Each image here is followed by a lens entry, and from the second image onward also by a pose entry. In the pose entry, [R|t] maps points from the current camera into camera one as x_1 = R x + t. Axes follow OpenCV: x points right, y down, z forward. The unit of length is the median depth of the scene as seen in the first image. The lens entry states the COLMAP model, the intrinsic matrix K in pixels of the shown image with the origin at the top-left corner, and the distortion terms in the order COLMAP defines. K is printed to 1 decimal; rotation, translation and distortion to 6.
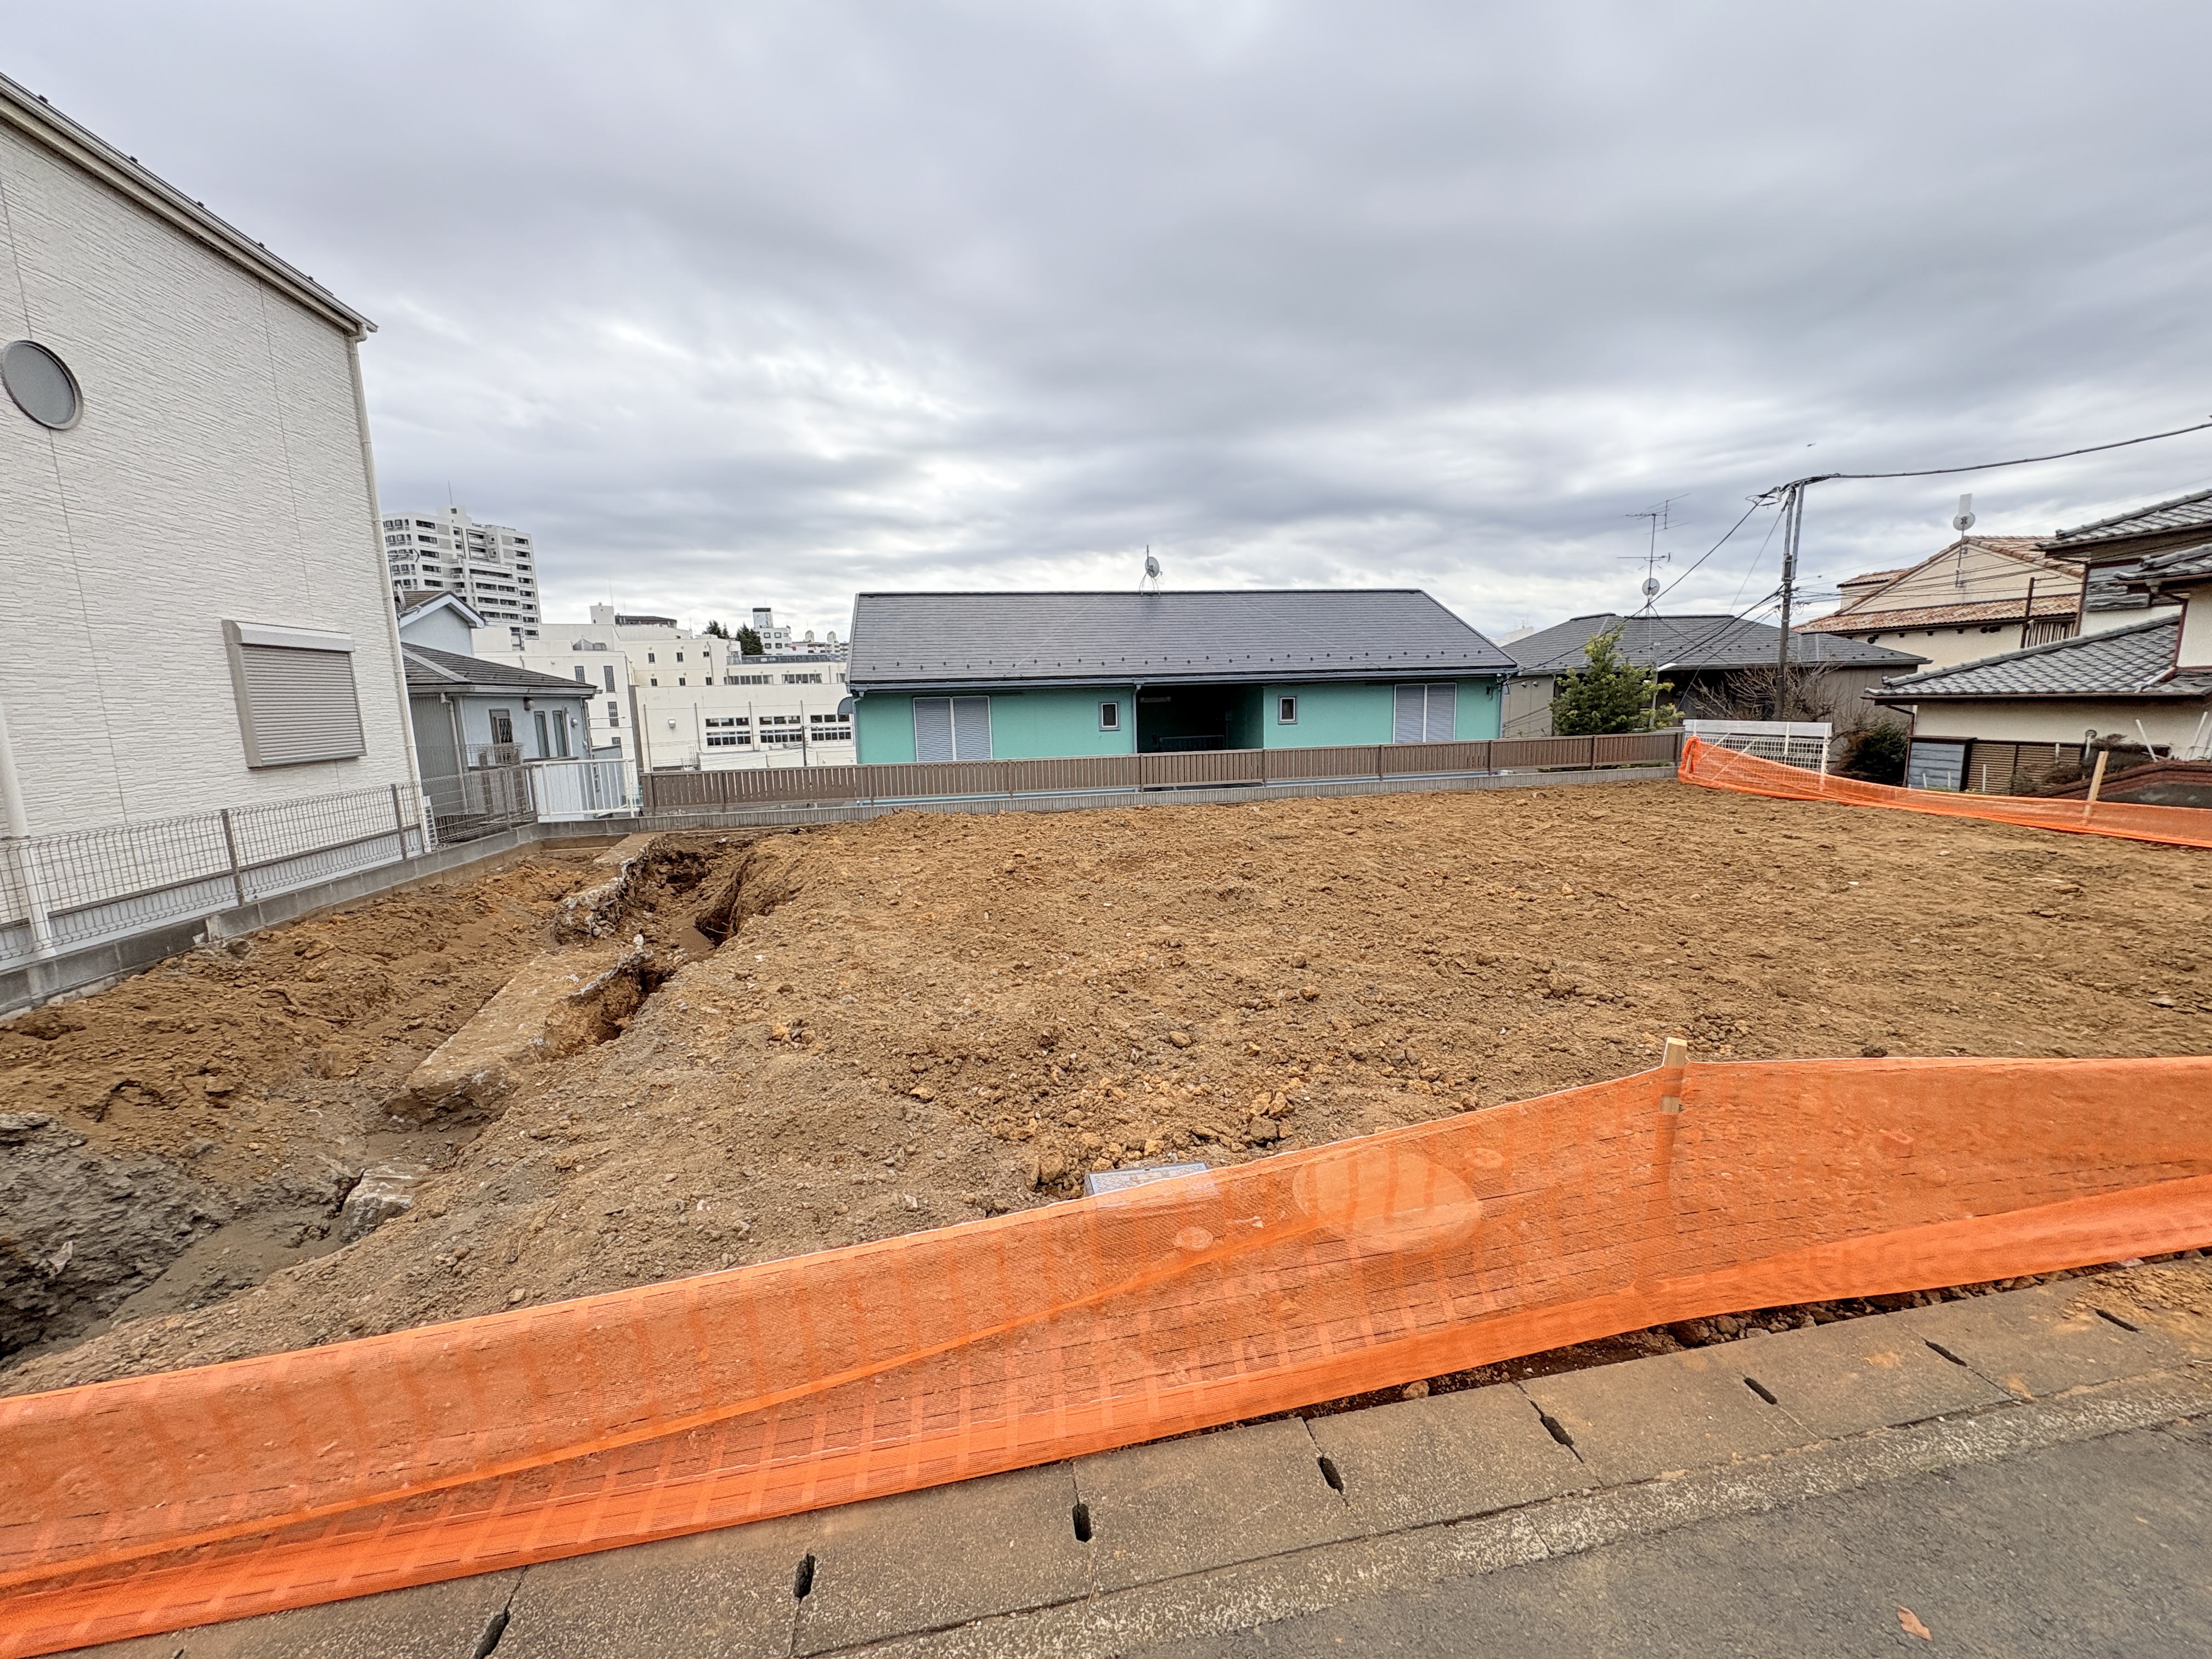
lens RADIAL K [[884.1, 0, 1105.9], [0, 884.1, 826.6], [0, 0, 1]] dist [0.001304, -0.000048]
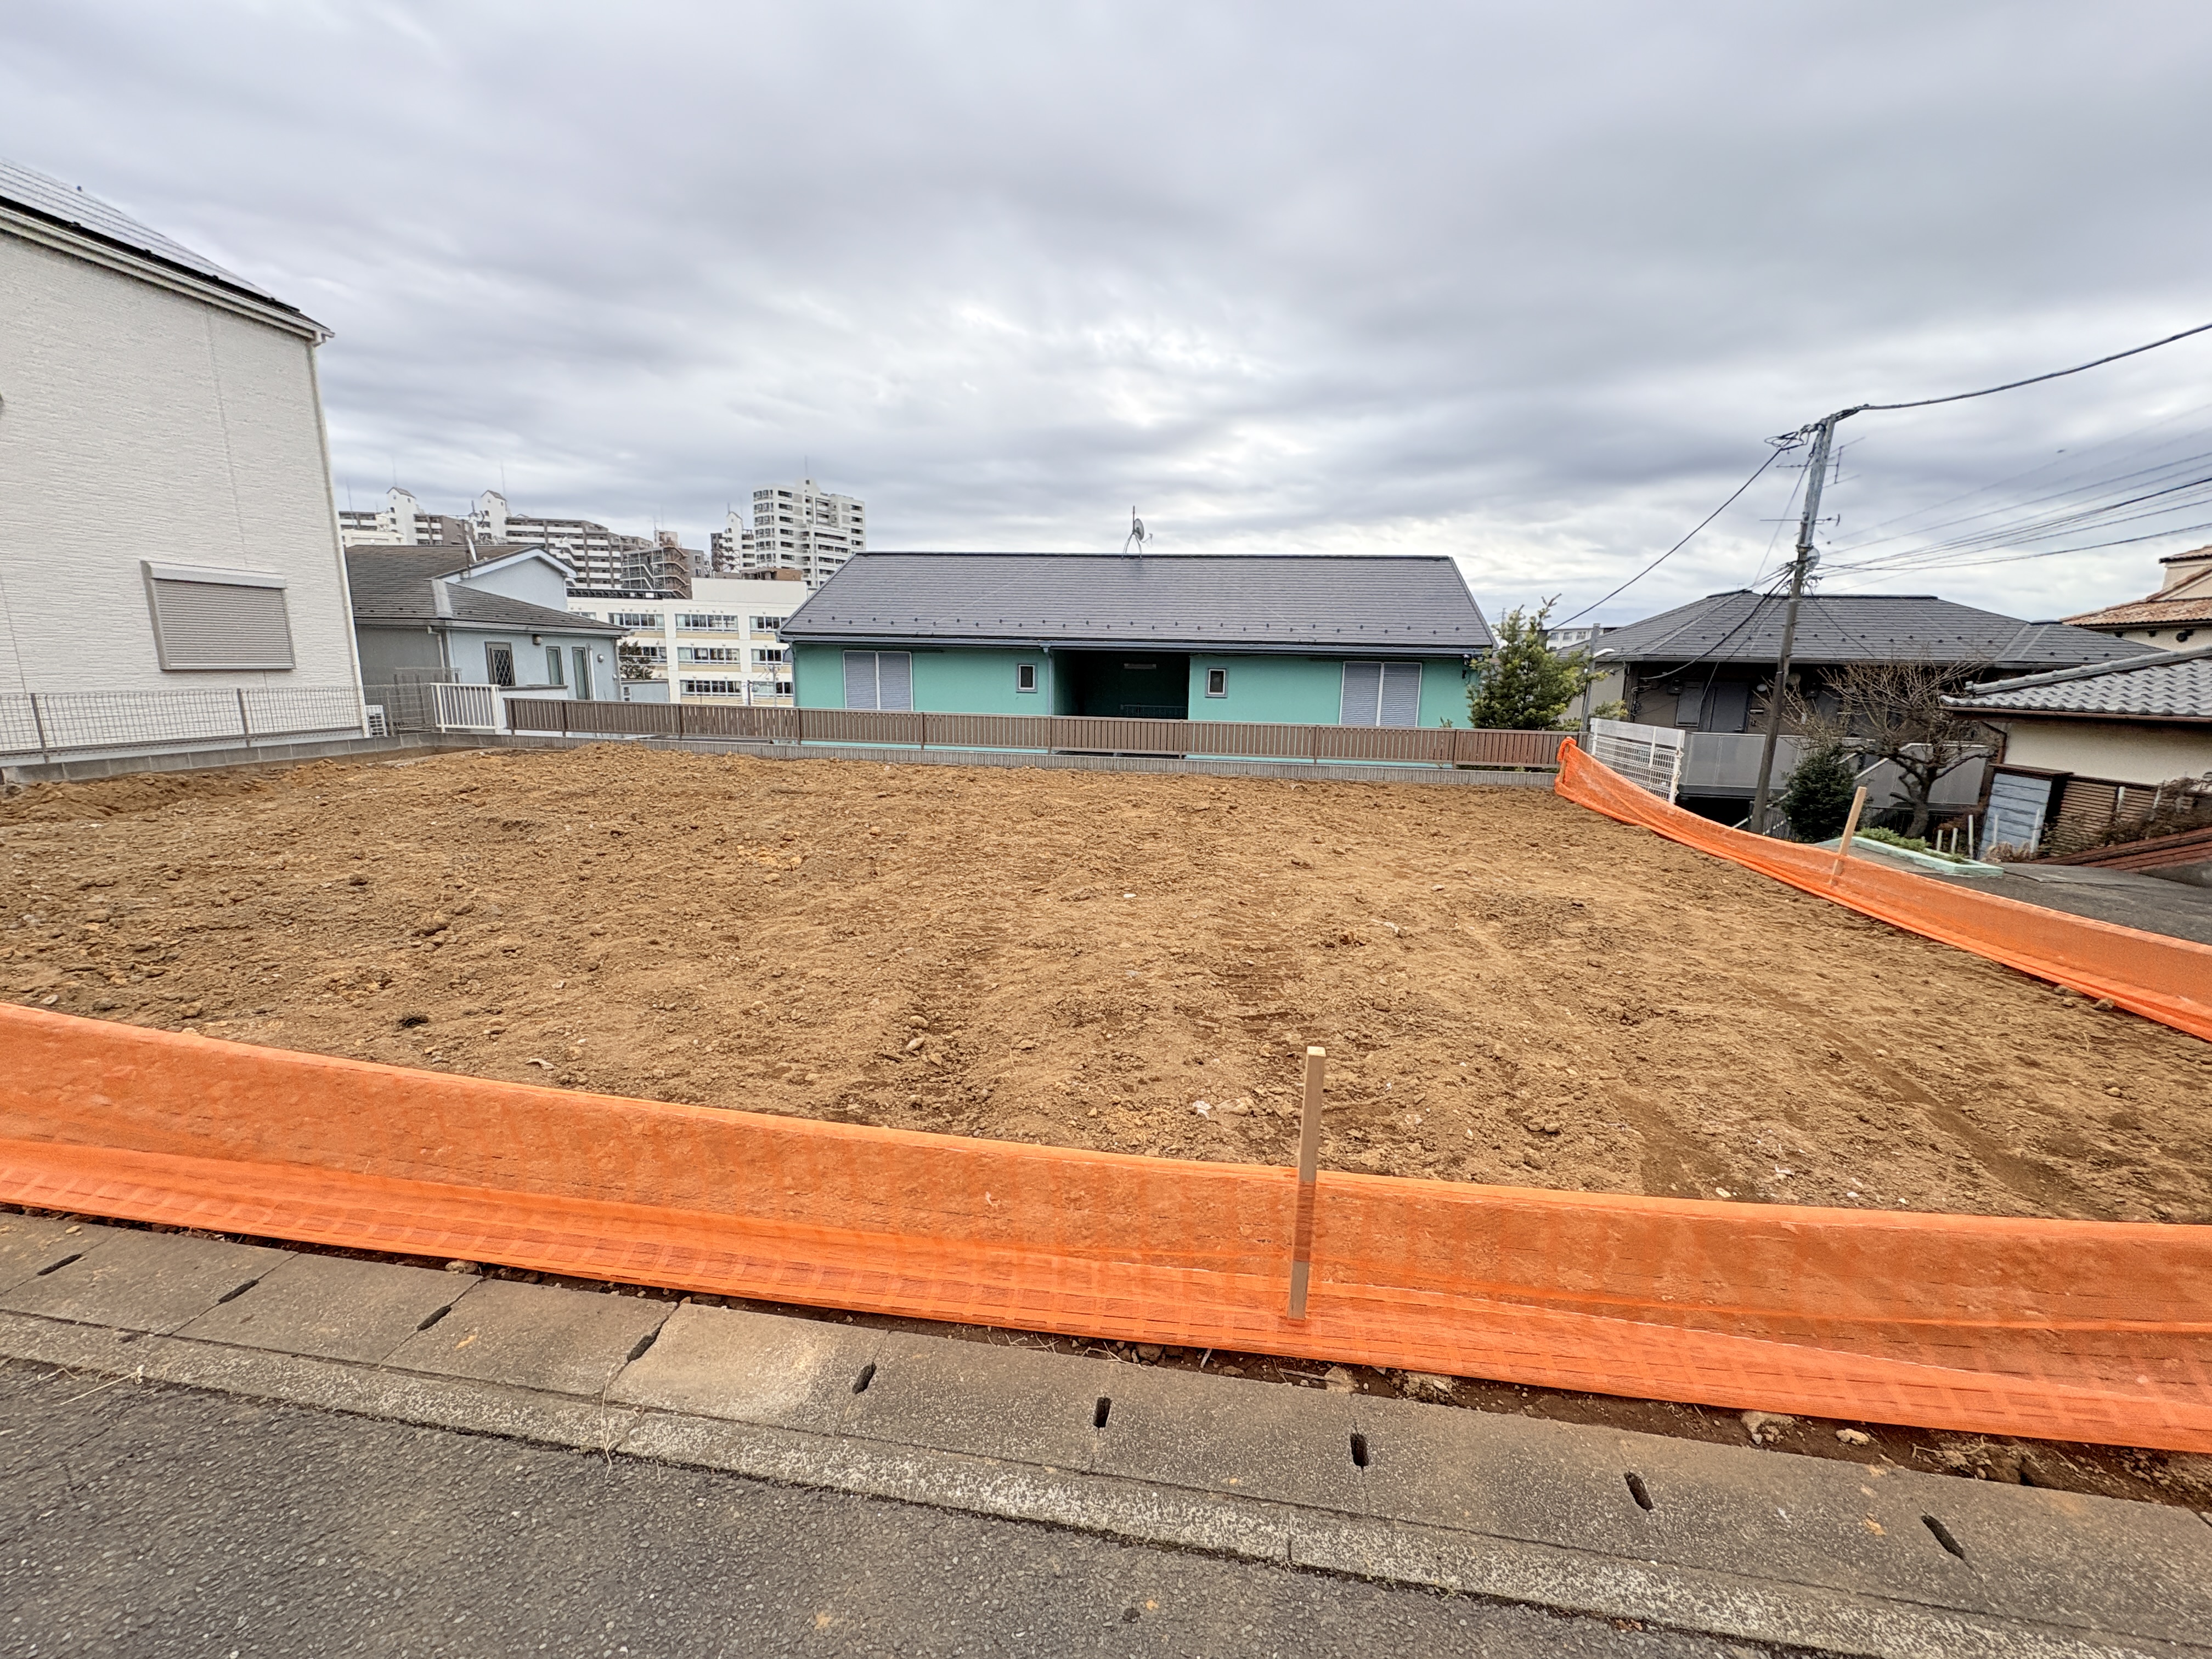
lens RADIAL K [[882.5, 0, 1106.0], [0, 882.5, 829.5], [0, 0, 1]] dist [0.001479, 0.000005]
pose [[0.945530, 0.107751, -0.307185, 0.449232], [-0.095839, 0.993950, 0.053649, -0.017942], [0.311107, -0.021287, 0.950136, 0.077629]]
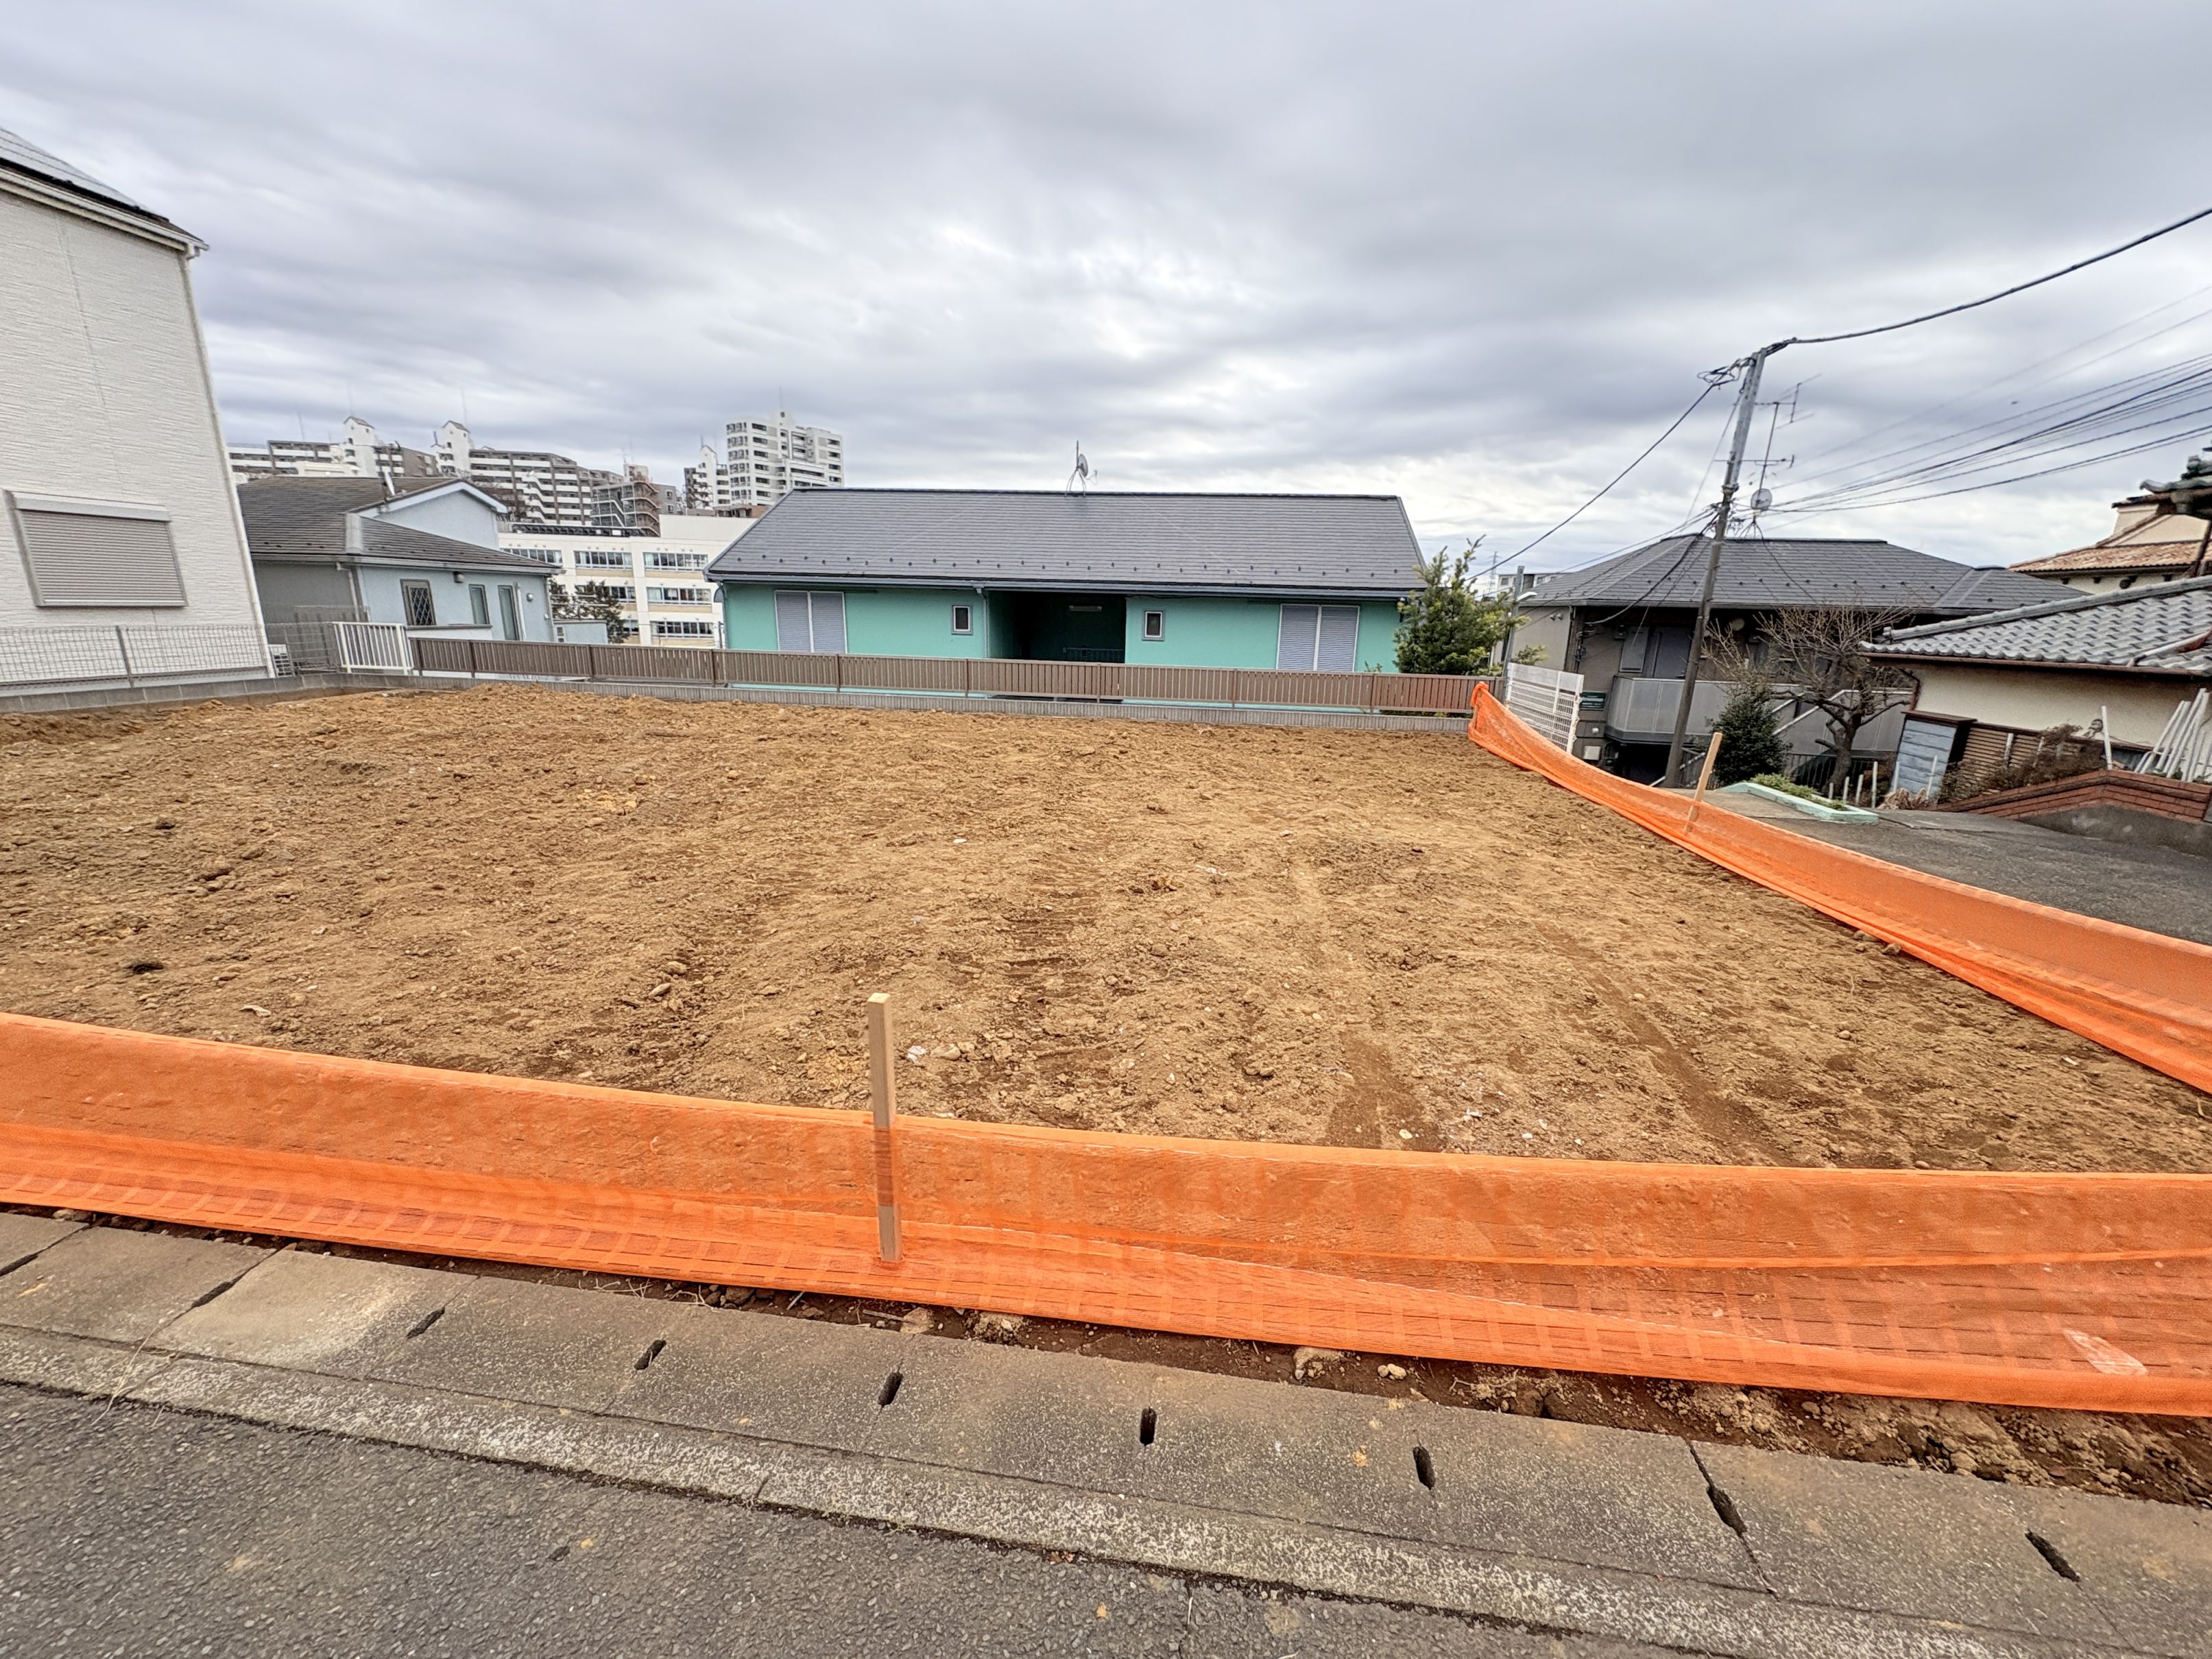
lens RADIAL K [[881.3, 0, 1107.2], [0, 881.3, 832.2], [0, 0, 1]] dist [0.001607, -0.000295]
pose [[0.949481, 0.128641, -0.286246, 0.507648], [-0.098708, 0.988249, 0.116710, -0.023504], [0.297896, -0.082559, 0.951022, 0.101101]]
